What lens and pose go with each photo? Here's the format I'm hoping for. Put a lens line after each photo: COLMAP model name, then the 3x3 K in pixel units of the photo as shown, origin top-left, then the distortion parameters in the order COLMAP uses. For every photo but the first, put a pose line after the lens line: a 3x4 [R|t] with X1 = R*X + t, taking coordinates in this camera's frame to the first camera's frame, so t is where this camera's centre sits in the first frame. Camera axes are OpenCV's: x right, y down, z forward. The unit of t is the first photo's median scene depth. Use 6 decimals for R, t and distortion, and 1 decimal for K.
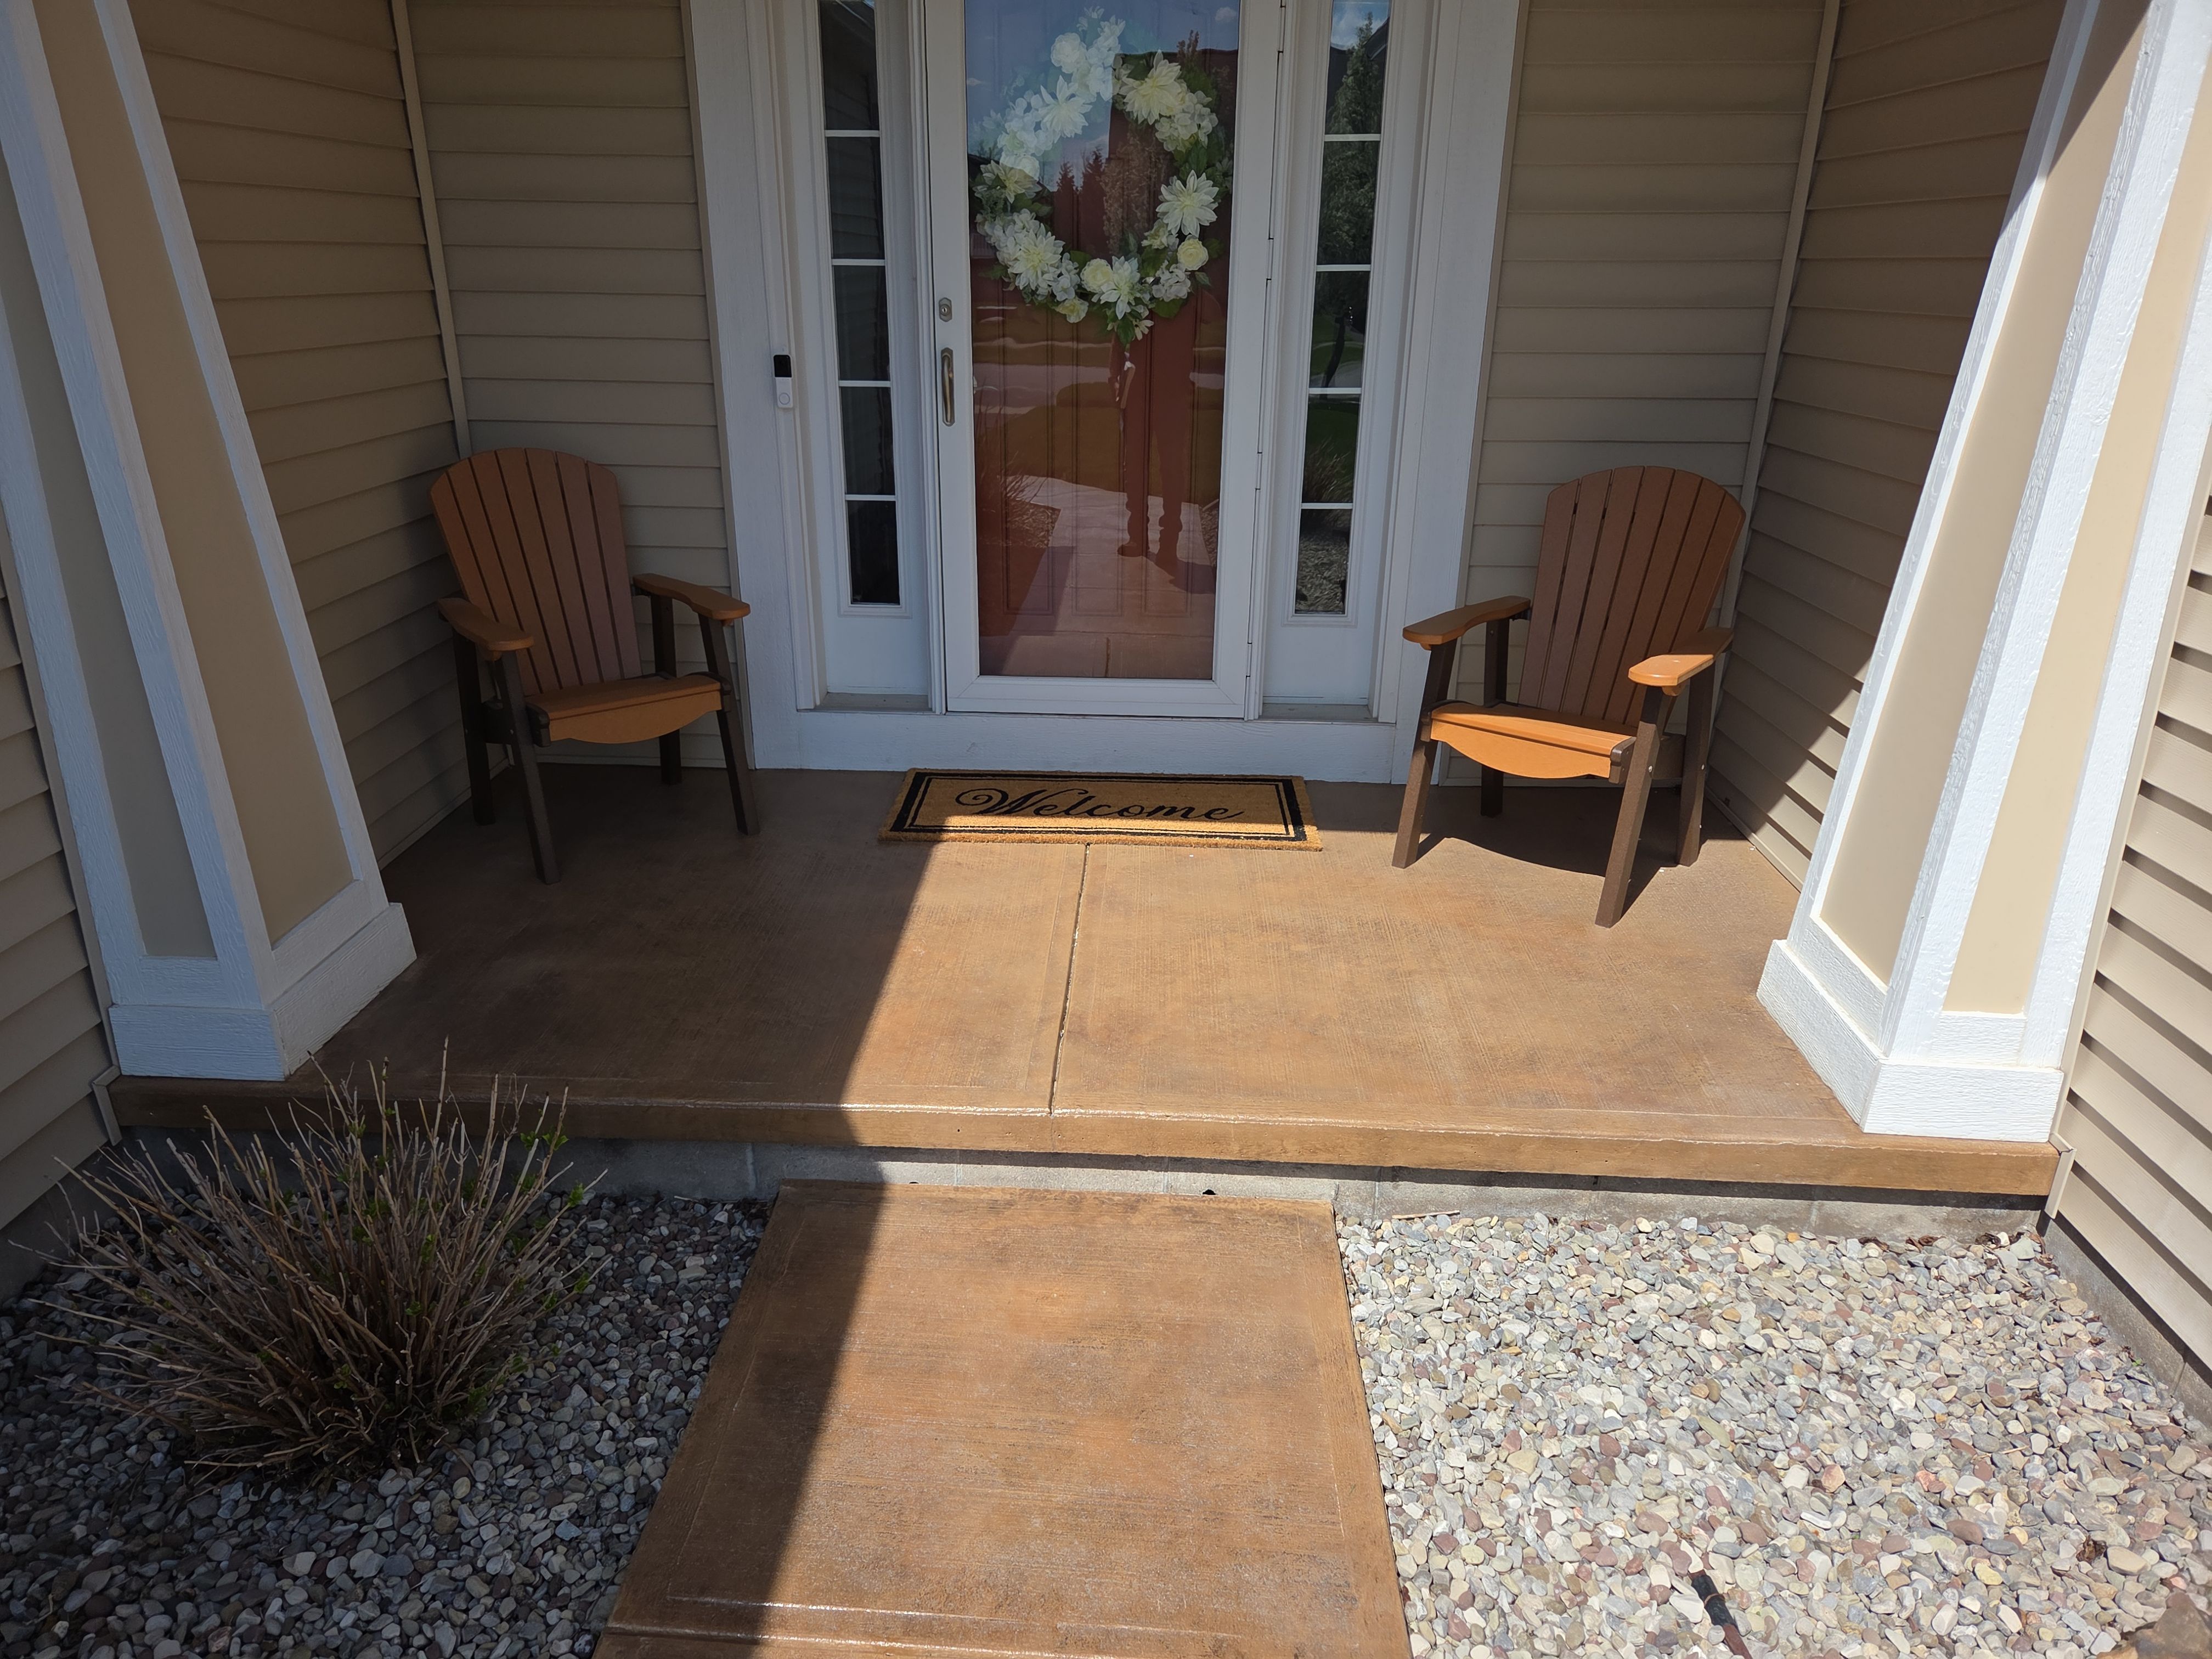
lens RADIAL K [[1416.7, 0, 1037.9], [0, 1416.7, 864.2], [0, 0, 1]] dist [-0.005577, -0.001134]
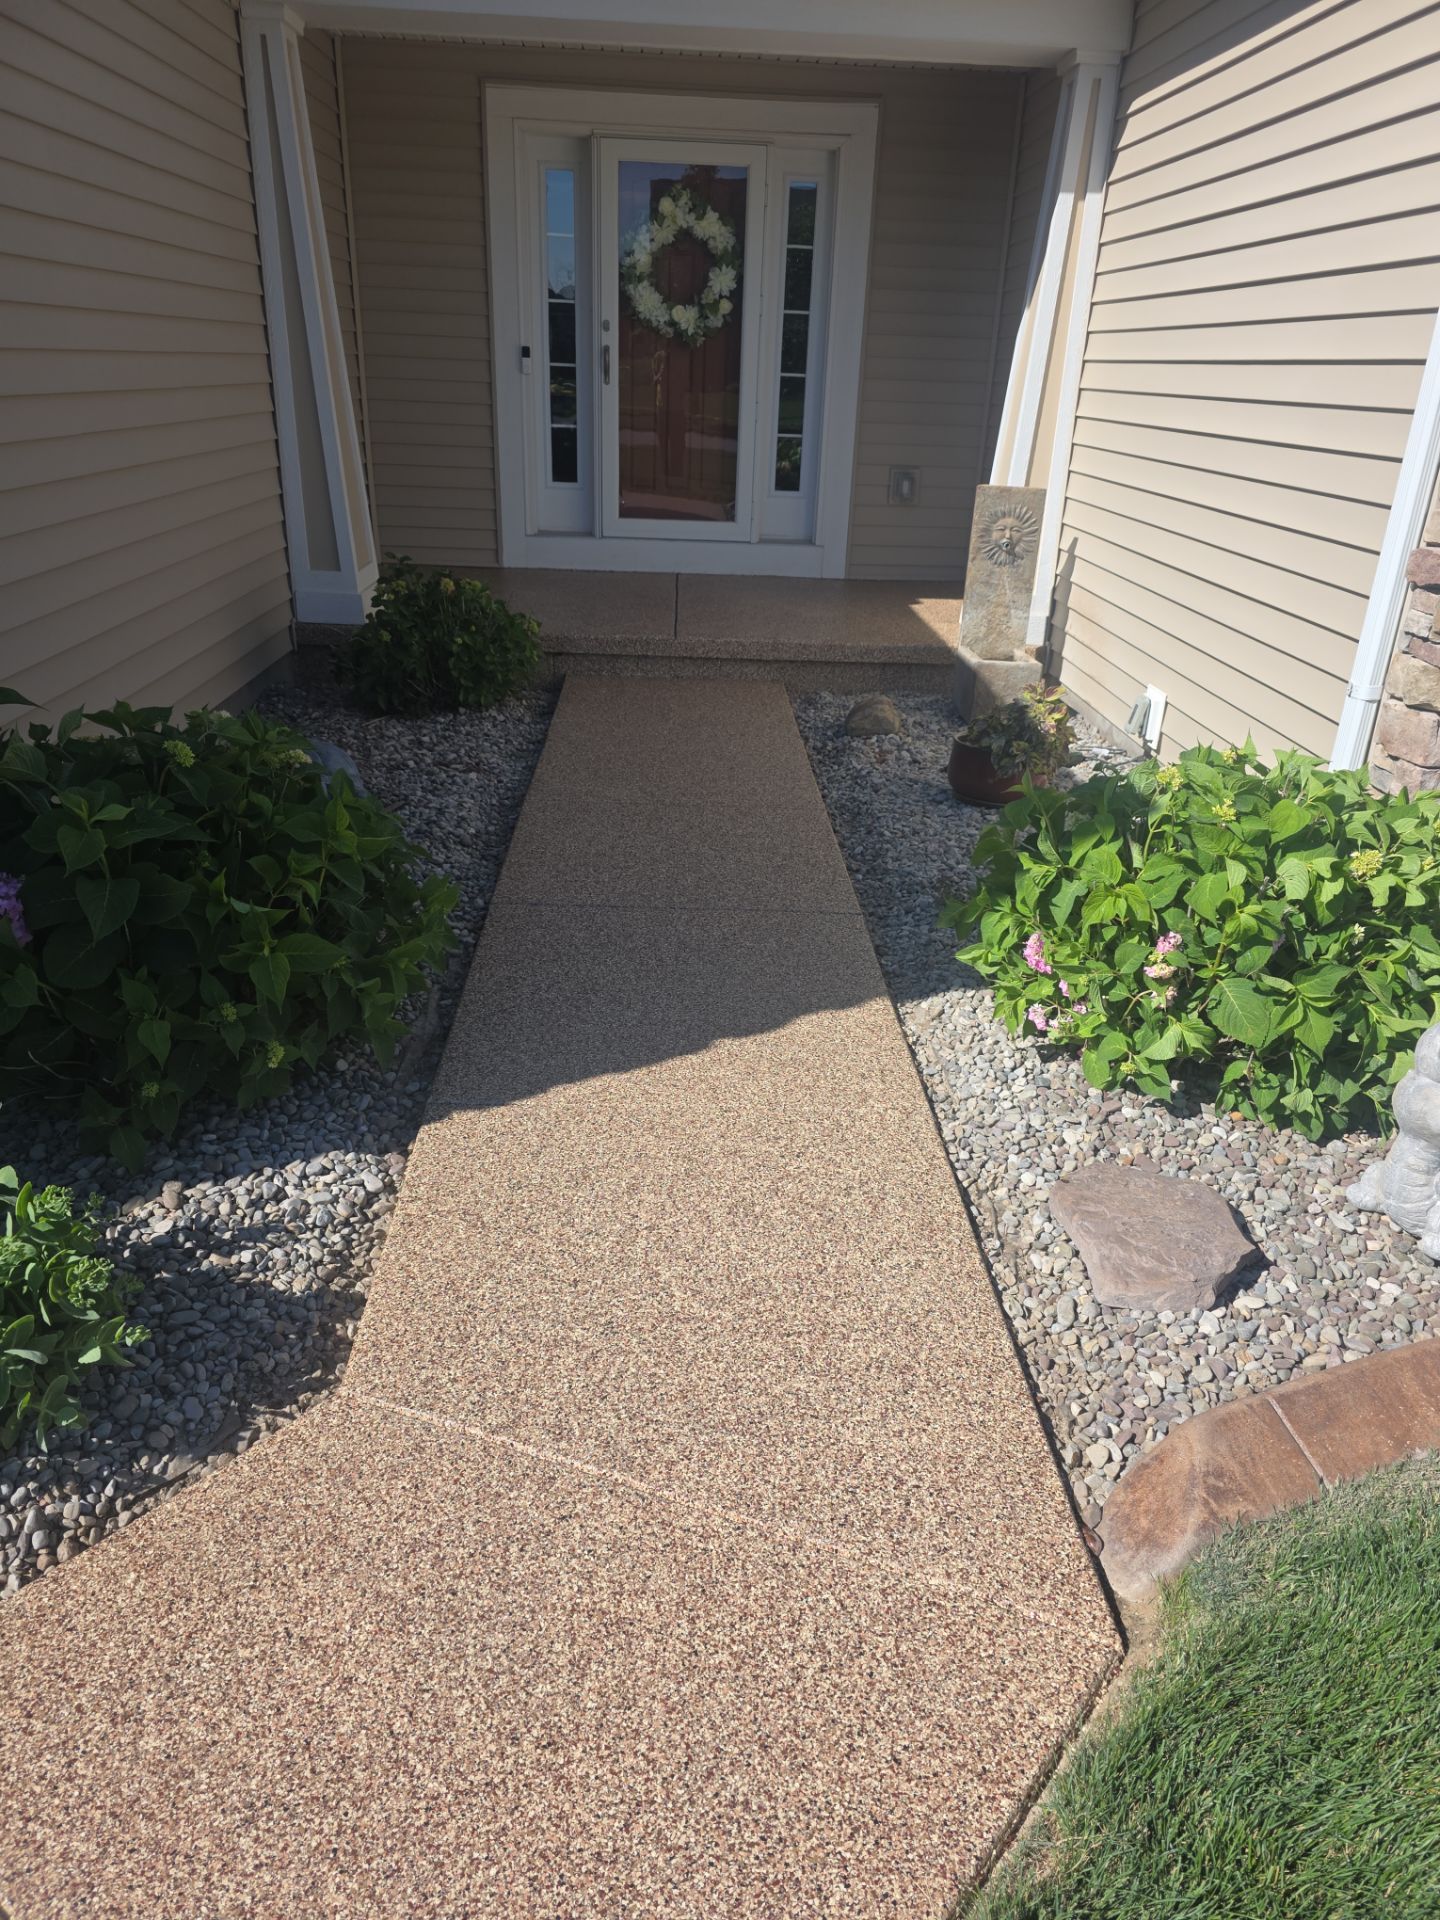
lens RADIAL K [[1273.8, 0, 717.2], [0, 1273.8, 964.9], [0, 0, 1]] dist [0.017812, -0.016482]
pose [[0.993479, -0.011253, 0.113462, -0.128626], [0.005547, 0.998710, 0.050478, 0.453907], [-0.113884, -0.049520, 0.992259, -0.936112]]
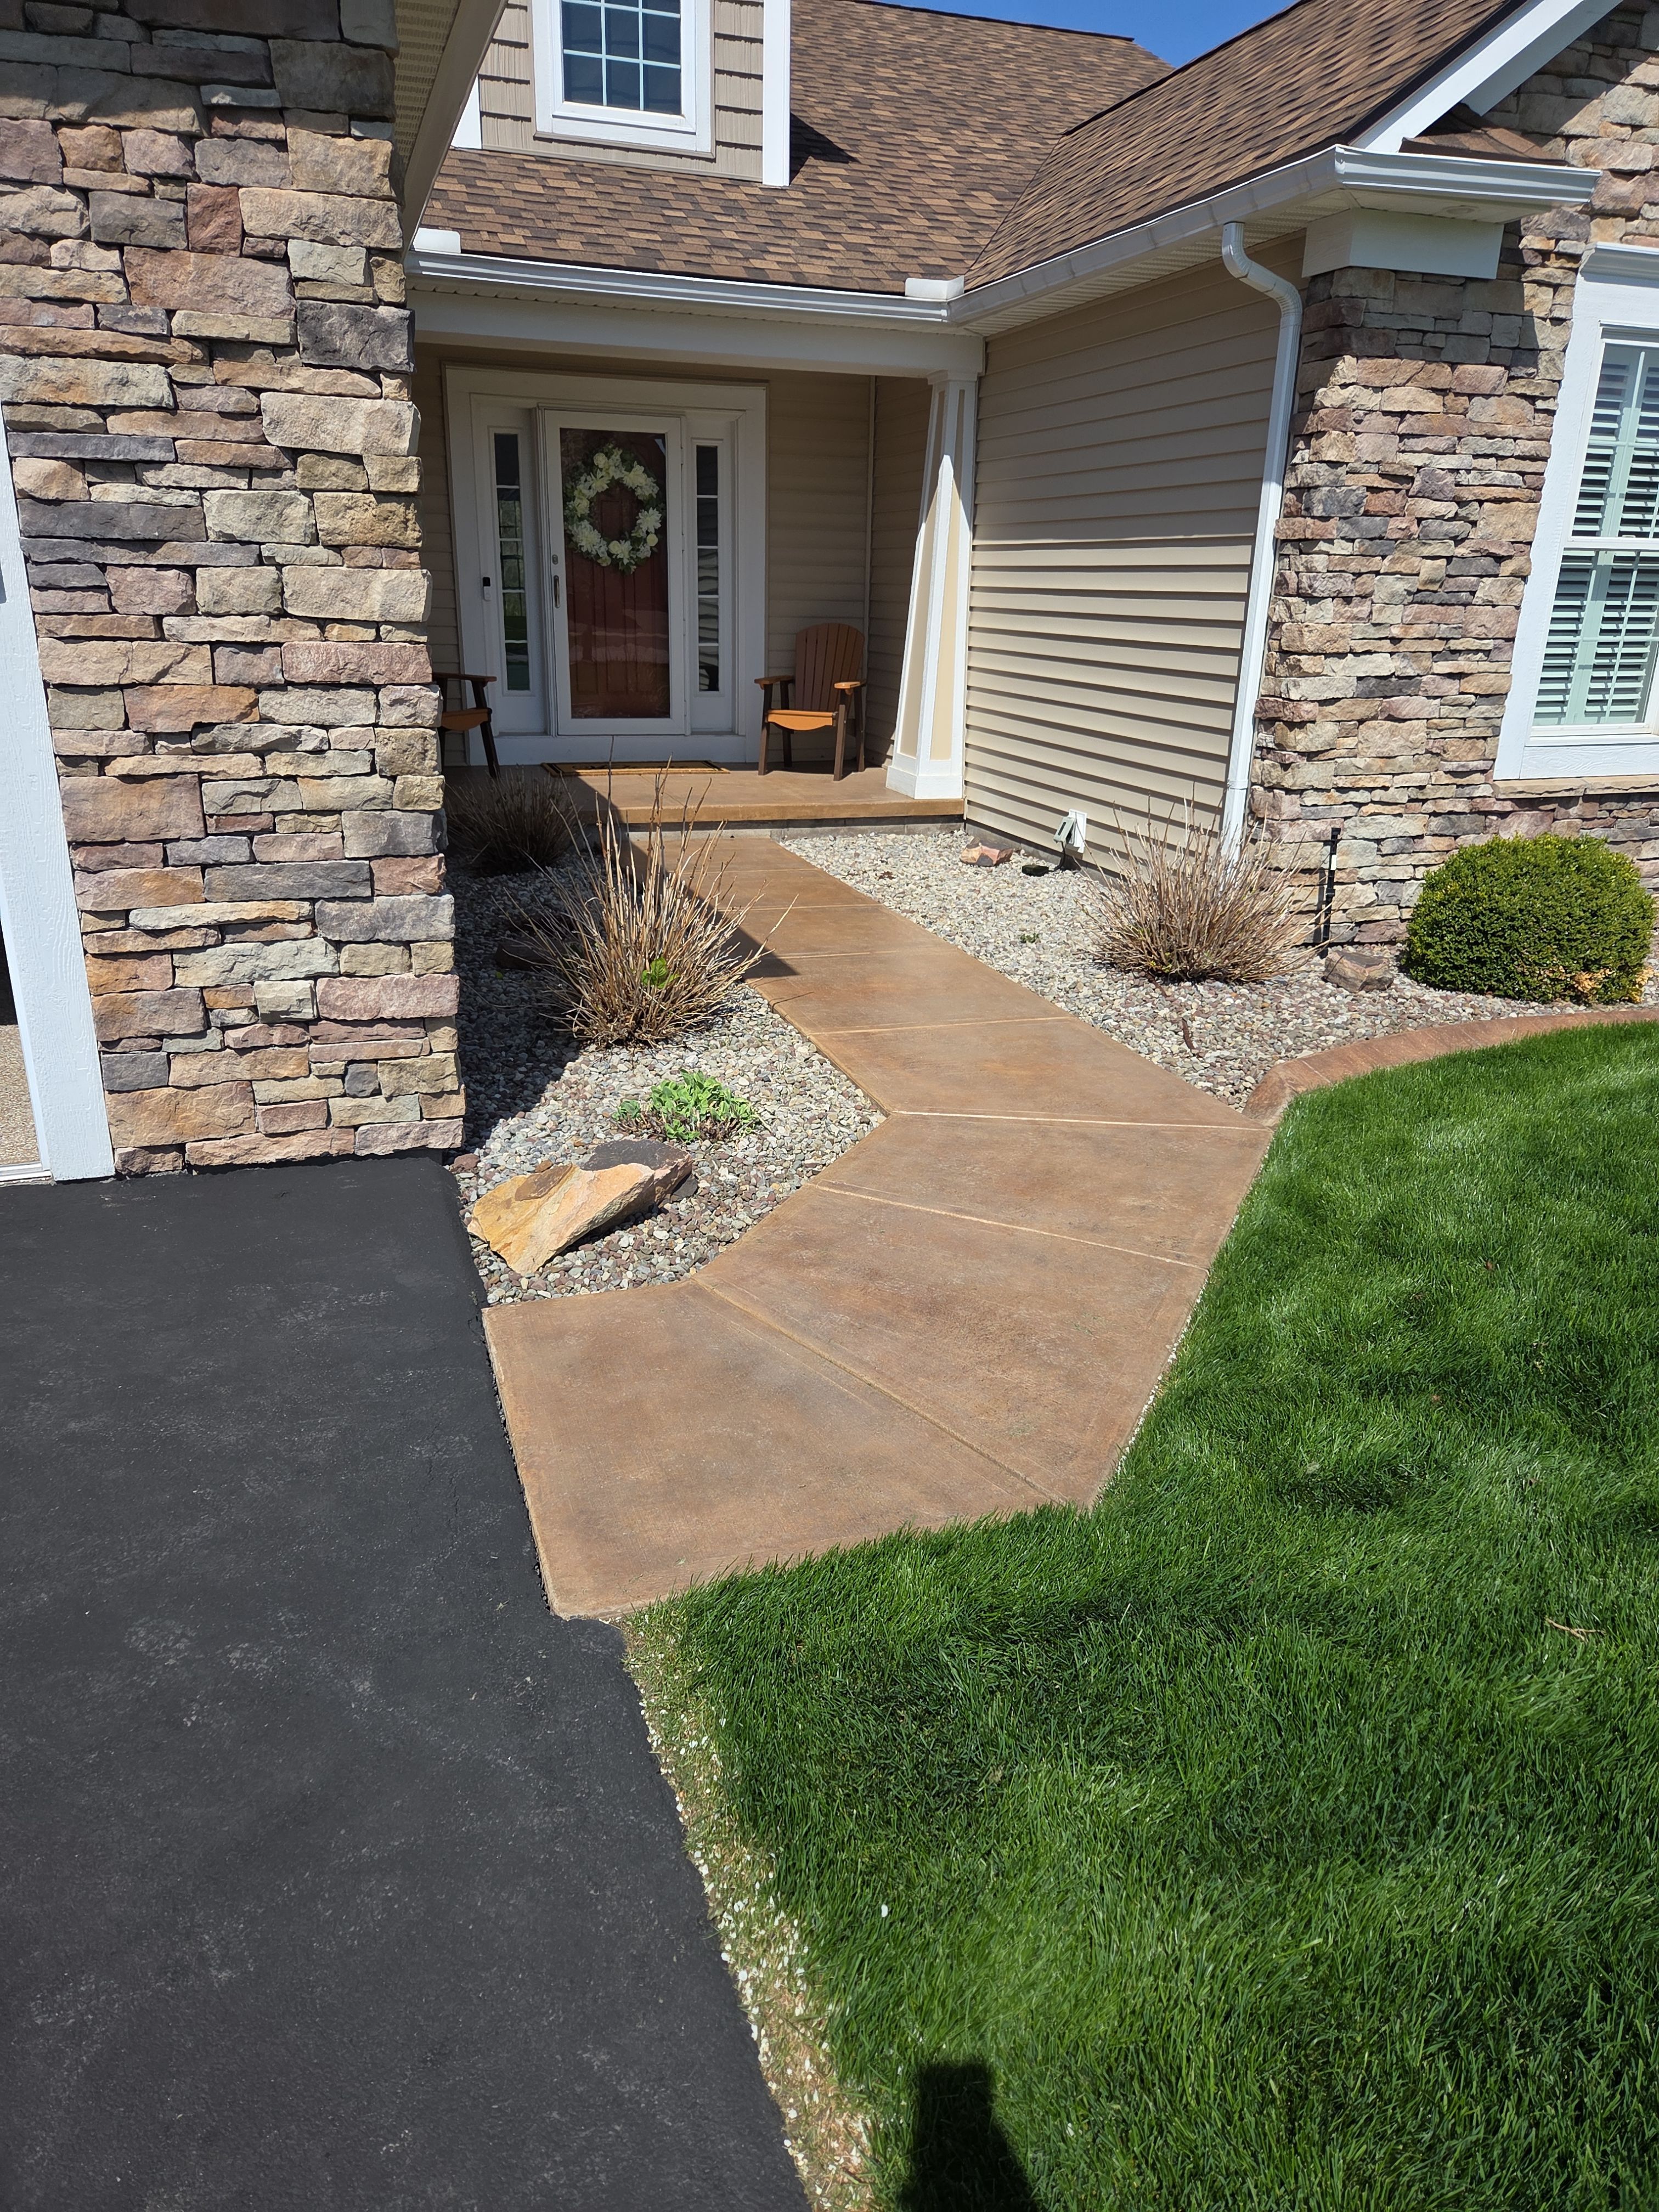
lens RADIAL K [[1486.3, 0, 831.1], [0, 1486.3, 1109.9], [0, 0, 1]] dist [0.001462, -0.001071]
pose [[0.919817, -0.115567, 0.374942, -0.702978], [0.129752, 0.991465, -0.012715, 0.646065], [-0.370273, 0.060345, 0.926961, -1.499895]]
